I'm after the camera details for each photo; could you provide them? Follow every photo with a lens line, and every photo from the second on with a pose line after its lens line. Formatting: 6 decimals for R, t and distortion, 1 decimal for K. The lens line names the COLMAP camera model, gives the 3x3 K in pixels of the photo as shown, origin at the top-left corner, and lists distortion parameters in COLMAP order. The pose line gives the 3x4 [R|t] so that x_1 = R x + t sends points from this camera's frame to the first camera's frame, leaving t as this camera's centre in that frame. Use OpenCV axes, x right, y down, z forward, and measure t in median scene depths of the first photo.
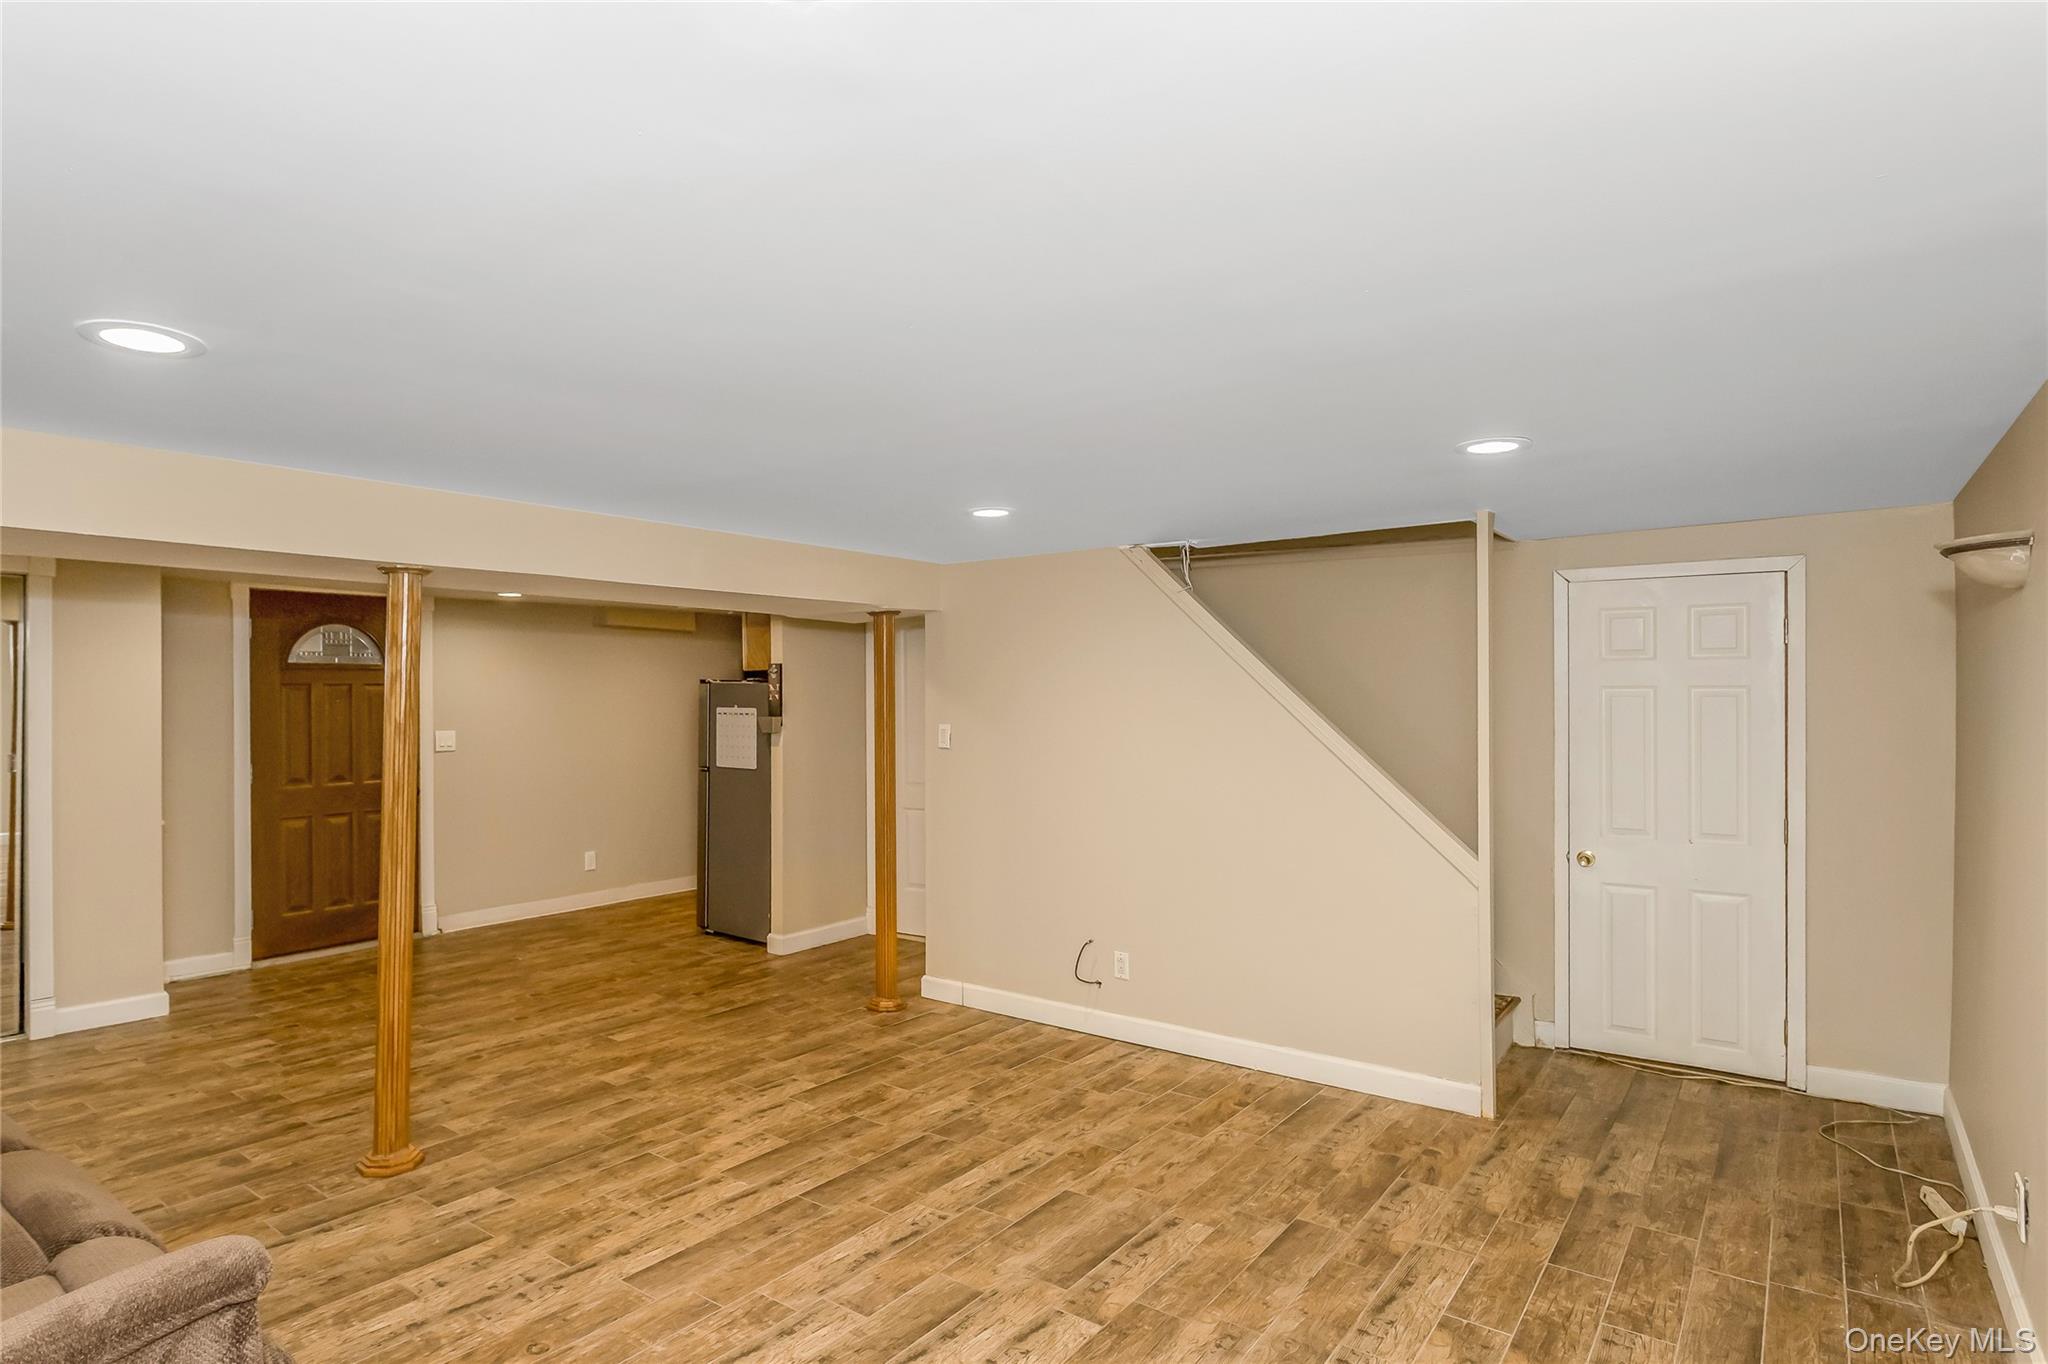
lens RADIAL K [[1092.3, 0, 941.0], [0, 1092.3, 694.0], [0, 0, 1]] dist [-0.007870, 0.001412]
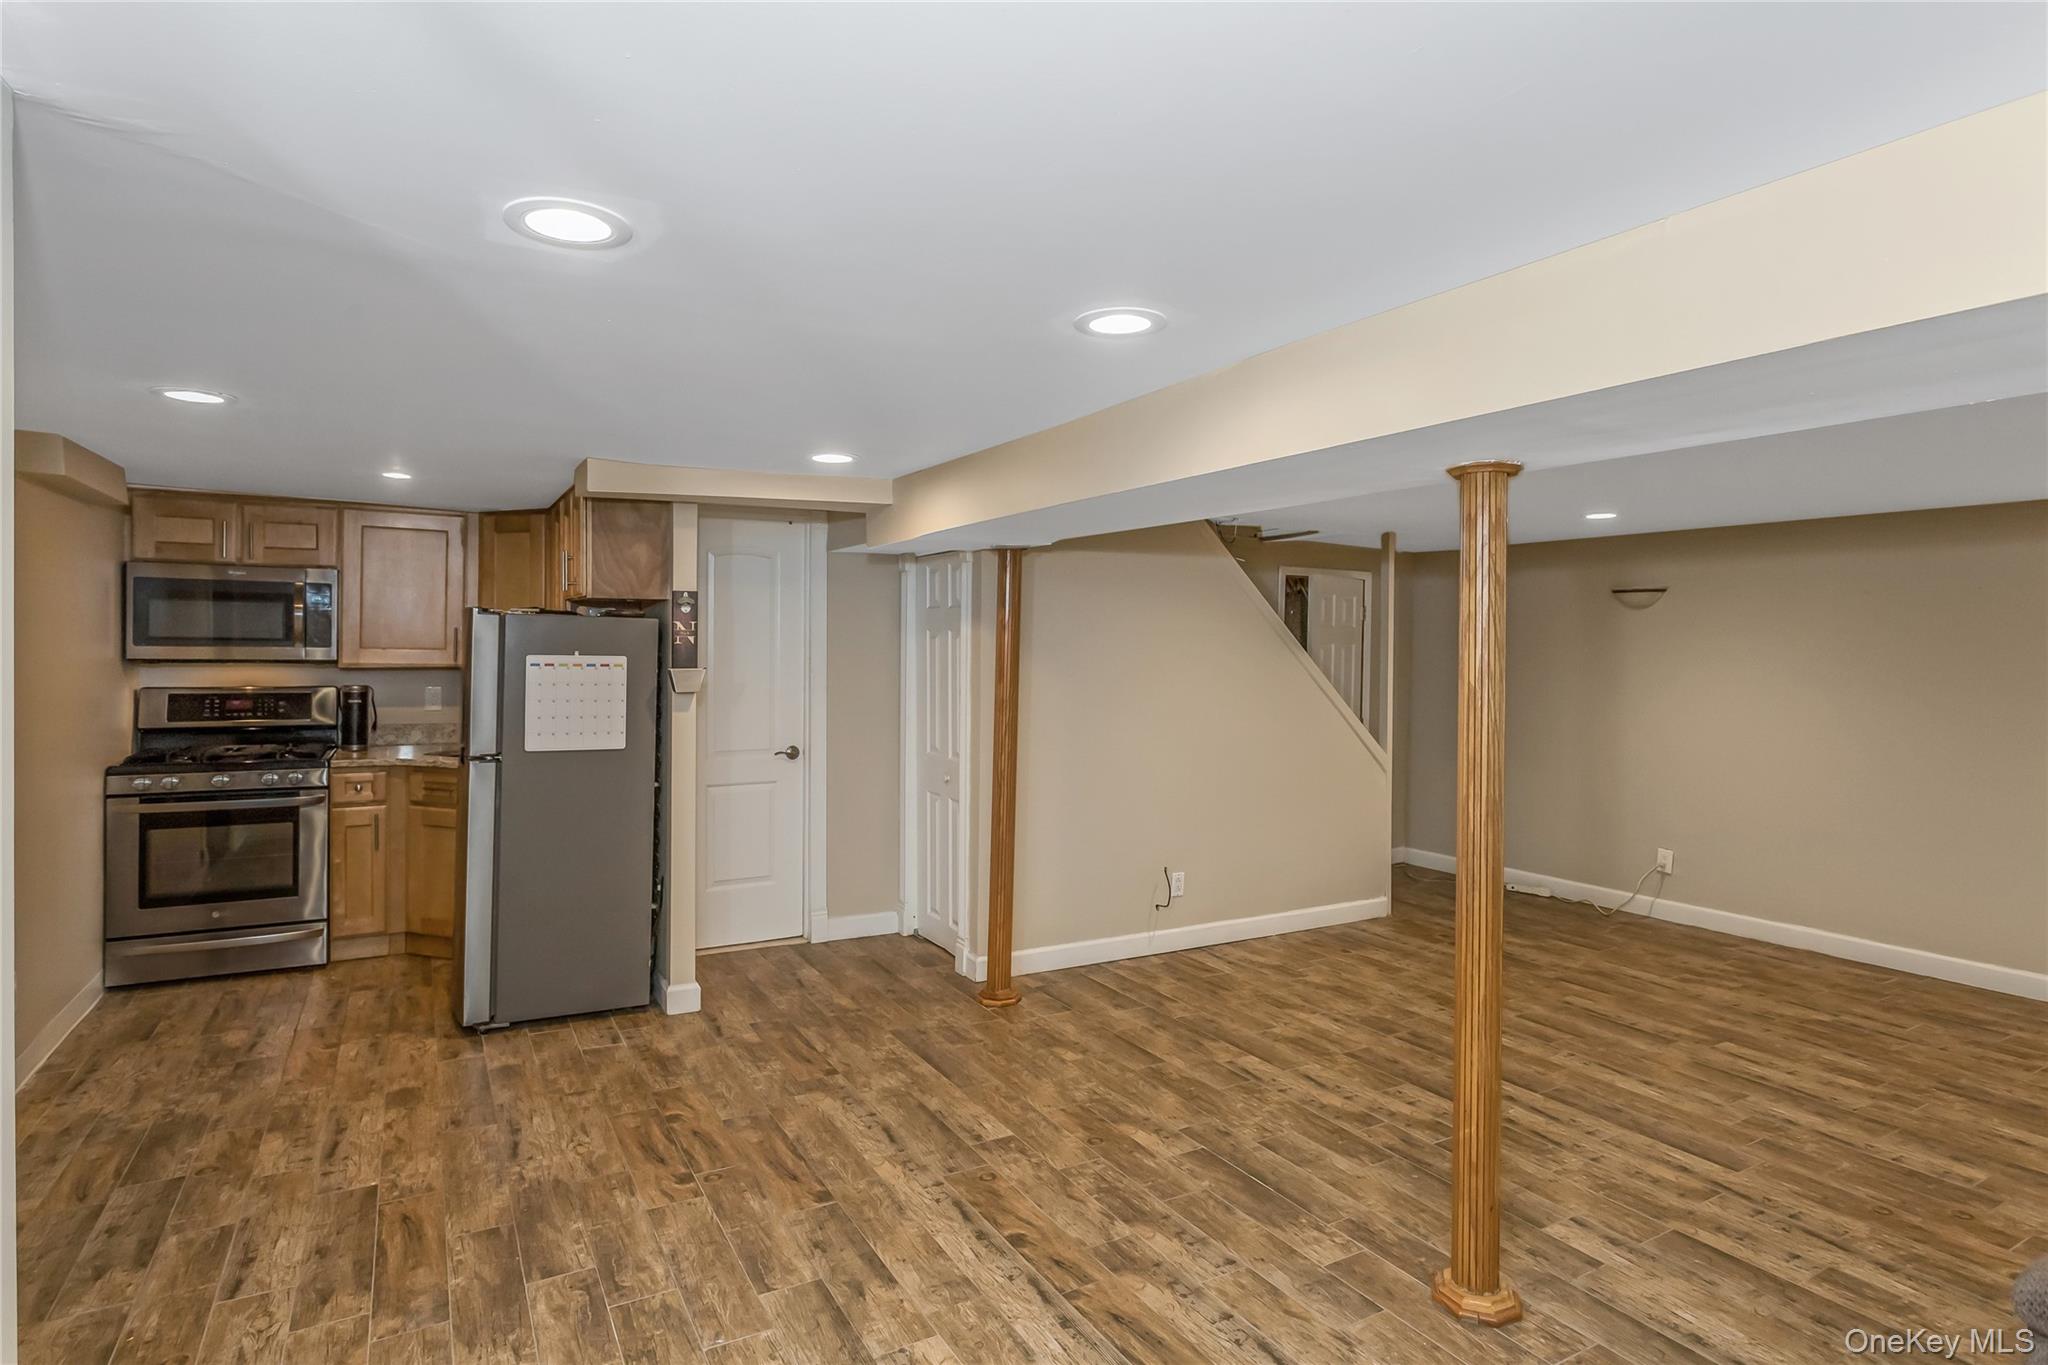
lens RADIAL K [[1066.4, 0, 994.3], [0, 1066.4, 652.1], [0, 0, 1]] dist [-0.006029, 0.001002]
pose [[0.386973, 0.002986, 0.922086, -1.069775], [-0.014311, 0.999894, 0.002768, 0.008786], [-0.921980, -0.014267, 0.386975, 0.865546]]
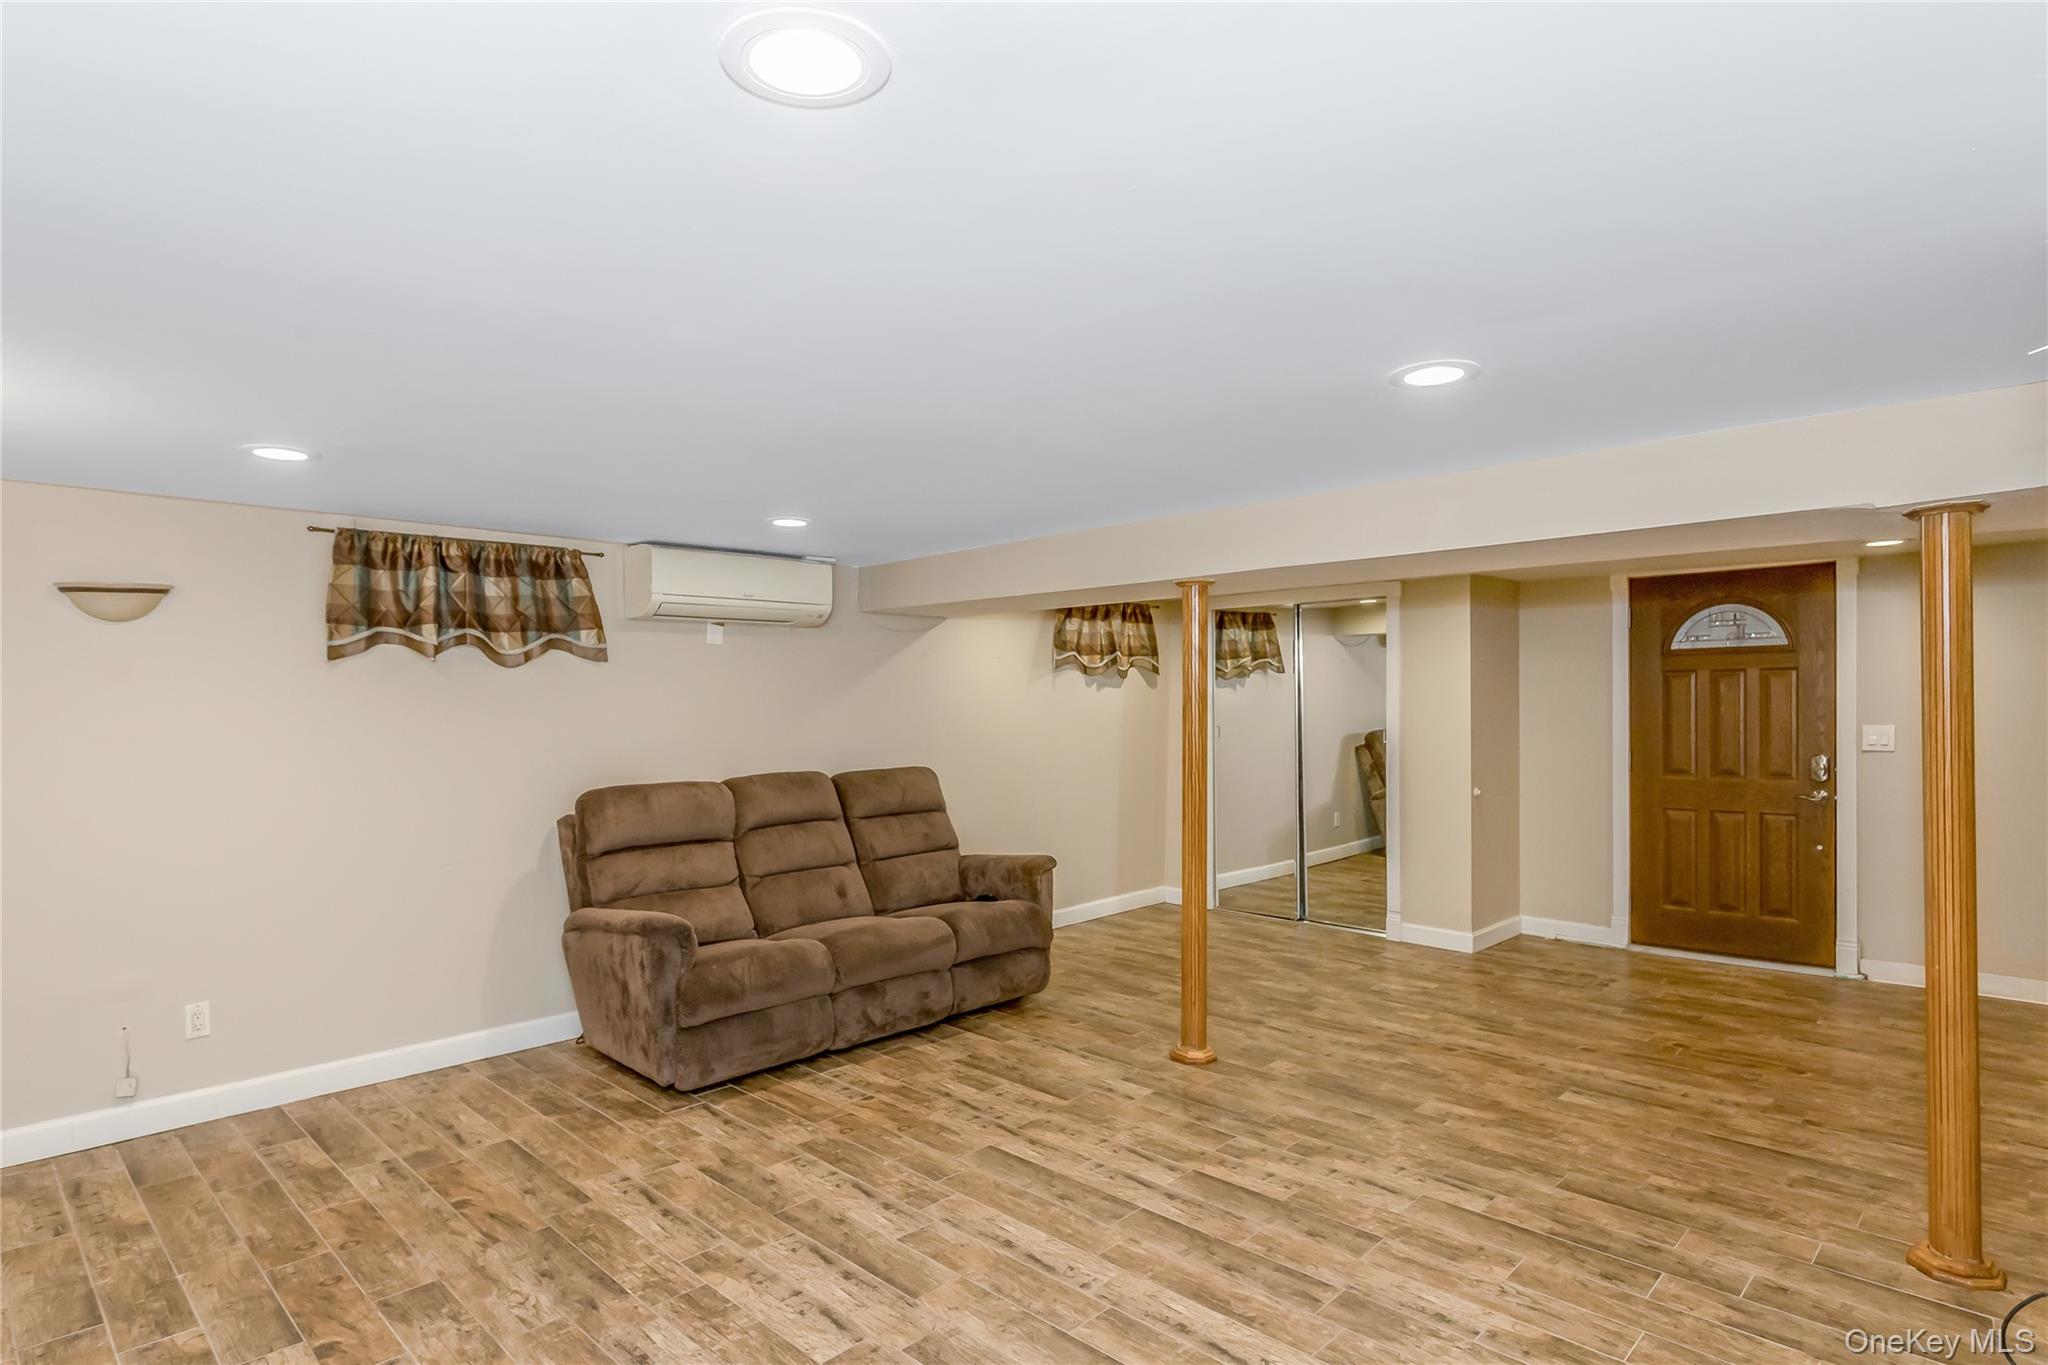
lens RADIAL K [[1092.3, 0, 1018.6], [0, 1092.3, 690.2], [0, 0, 1]] dist [-0.007870, 0.001412]
pose [[-0.096918, -0.005555, -0.995277, 0.649451], [0.011133, 0.999916, -0.006665, 0.012693], [0.995230, -0.011727, -0.096848, 0.780536]]
